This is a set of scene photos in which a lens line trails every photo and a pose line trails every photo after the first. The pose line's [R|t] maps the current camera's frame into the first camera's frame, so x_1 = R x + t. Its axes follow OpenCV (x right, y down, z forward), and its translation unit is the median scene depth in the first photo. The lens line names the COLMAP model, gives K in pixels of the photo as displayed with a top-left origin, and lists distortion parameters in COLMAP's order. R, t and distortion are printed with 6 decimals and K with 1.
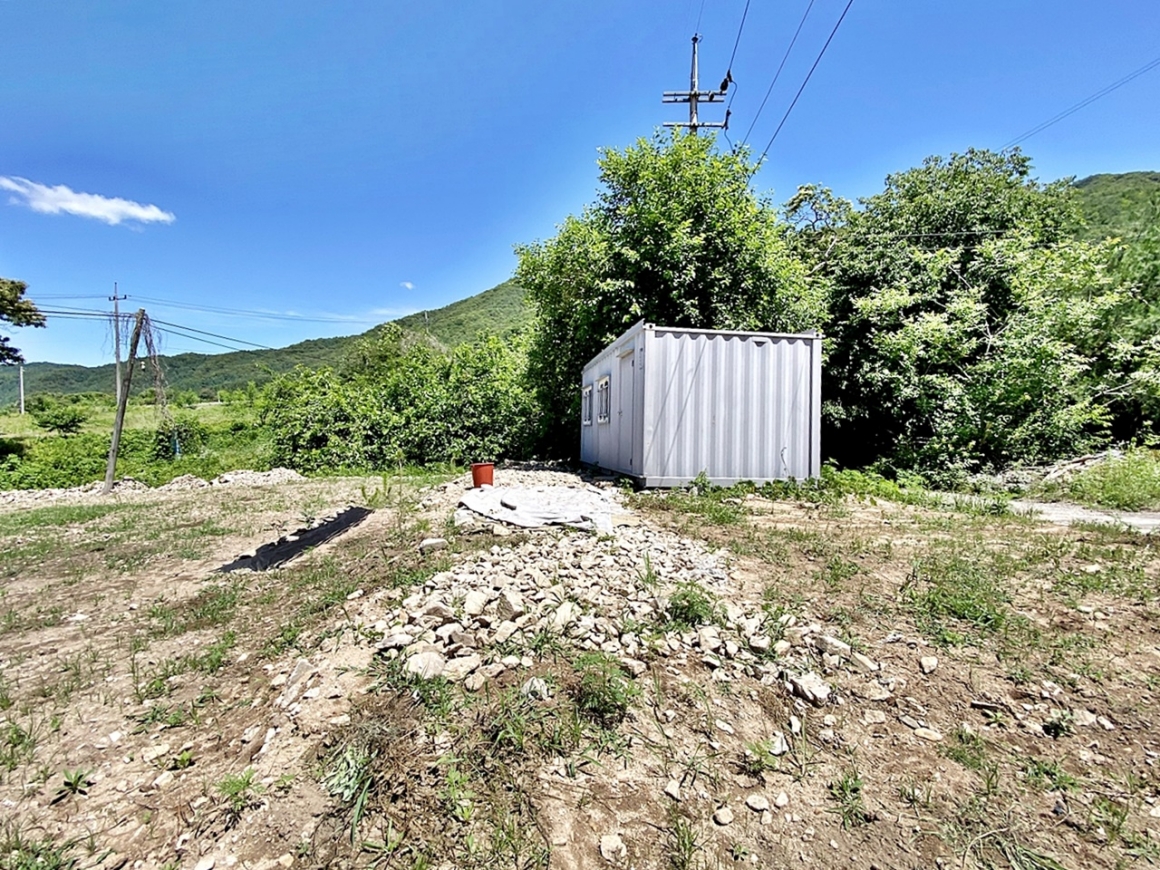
lens RADIAL K [[463.6, 0, 579.8], [0, 463.6, 439.6], [0, 0, 1]] dist [-0.000835, -0.012125]
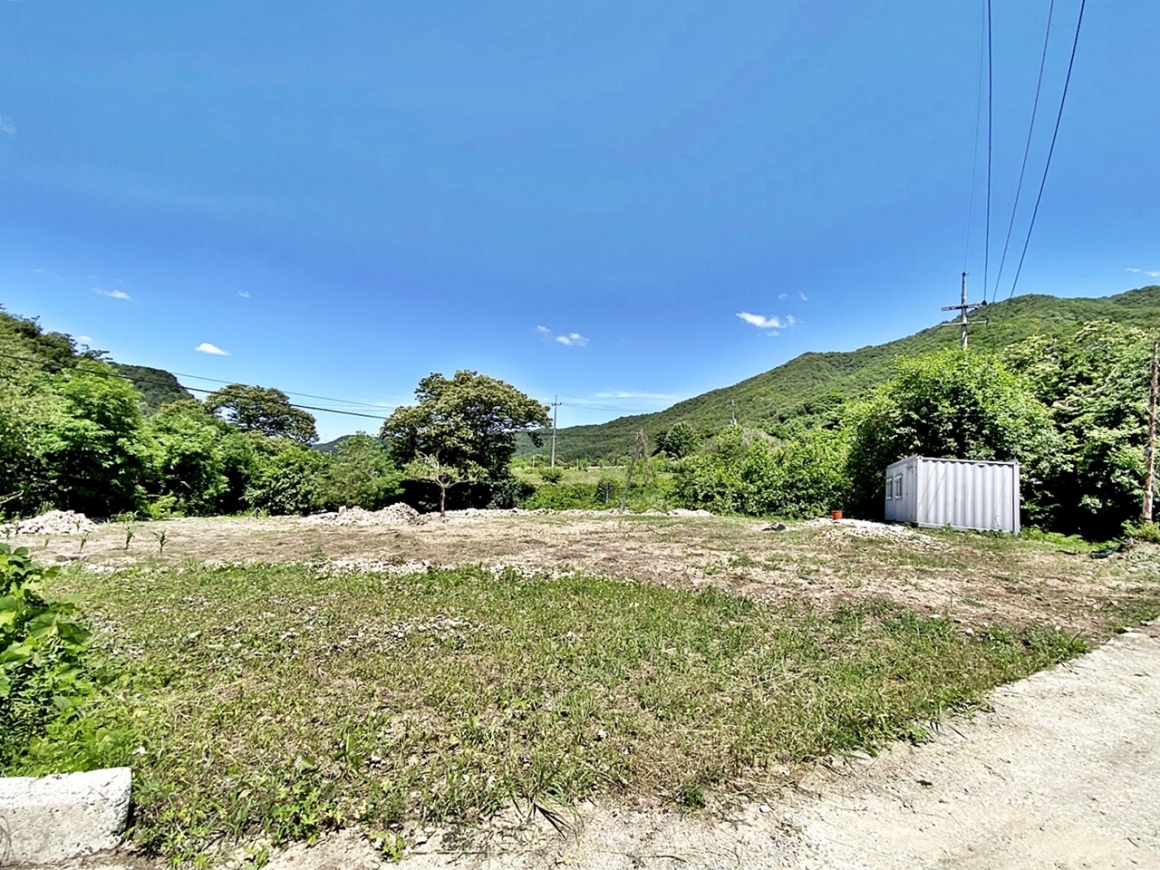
lens RADIAL K [[481.4, 0, 578.3], [0, 481.4, 434.7], [0, 0, 1]] dist [-0.017546, -0.001456]
pose [[0.846662, 0.007734, -0.532074, -0.017622], [-0.089518, 0.987714, -0.128089, 0.059893], [0.524547, 0.156078, 0.836953, -1.103823]]
